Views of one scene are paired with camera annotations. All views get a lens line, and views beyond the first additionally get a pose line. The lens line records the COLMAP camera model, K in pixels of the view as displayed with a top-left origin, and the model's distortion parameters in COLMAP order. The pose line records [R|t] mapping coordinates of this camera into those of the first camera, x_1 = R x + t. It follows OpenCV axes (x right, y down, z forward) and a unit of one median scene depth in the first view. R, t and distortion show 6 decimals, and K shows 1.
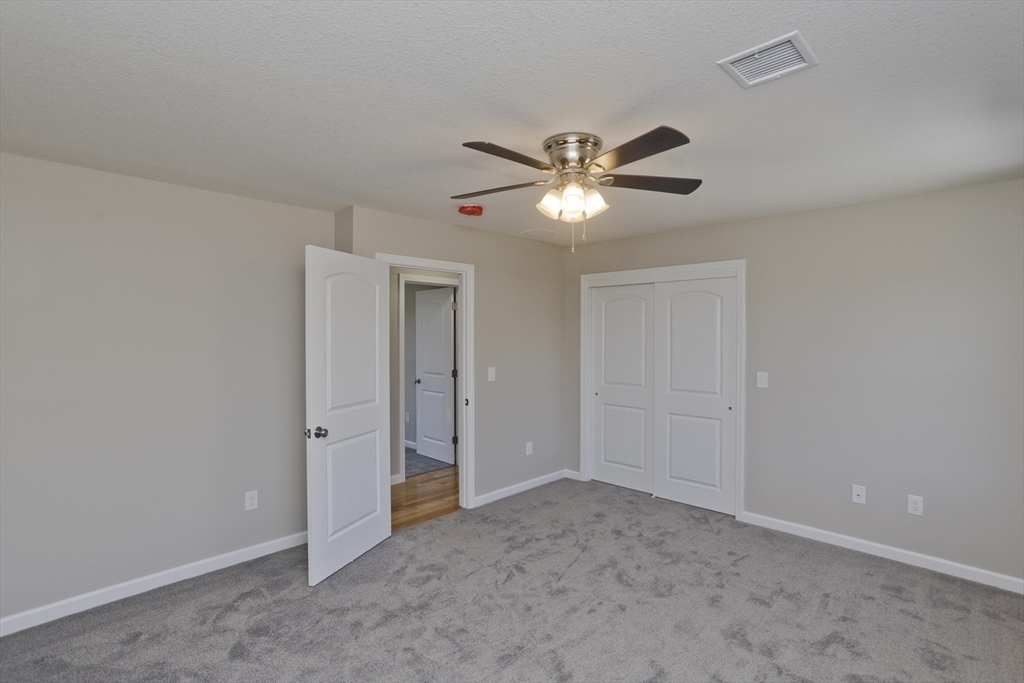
lens RADIAL K [[500.0, 0, 513.2], [0, 500.0, 336.2], [0, 0, 1]] dist [-0.051991, 0.035532]
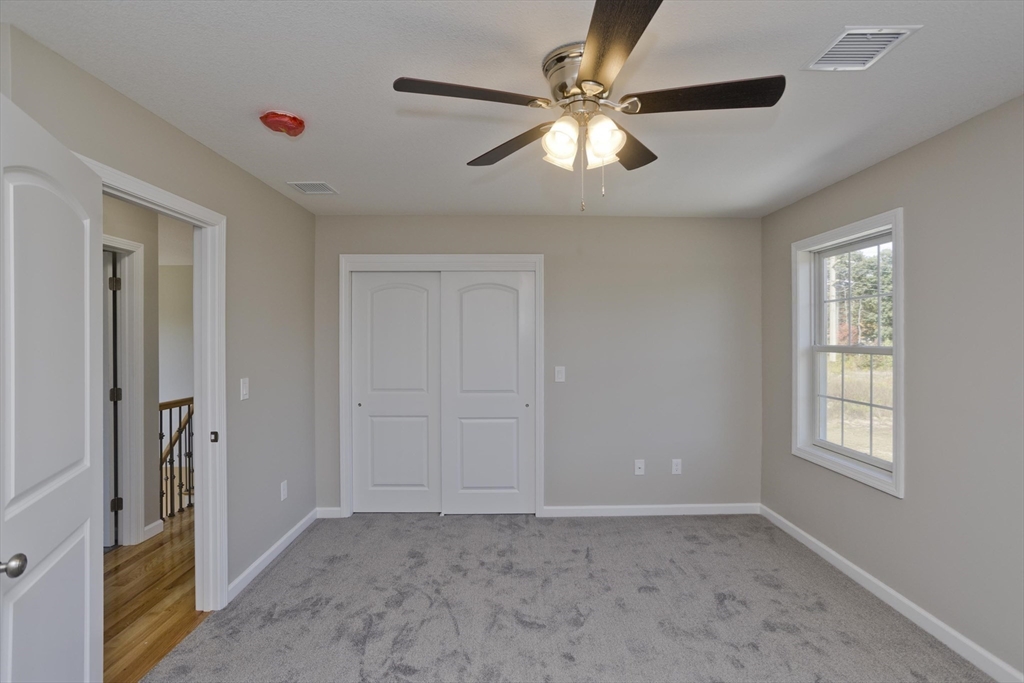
lens RADIAL K [[500.0, 0, 513.2], [0, 500.0, 336.2], [0, 0, 1]] dist [-0.051991, 0.035532]
pose [[0.697409, -0.001603, 0.716672, -0.298813], [0.006201, 0.999974, -0.003798, 0.013538], [-0.716647, 0.007093, 0.697400, 0.342346]]
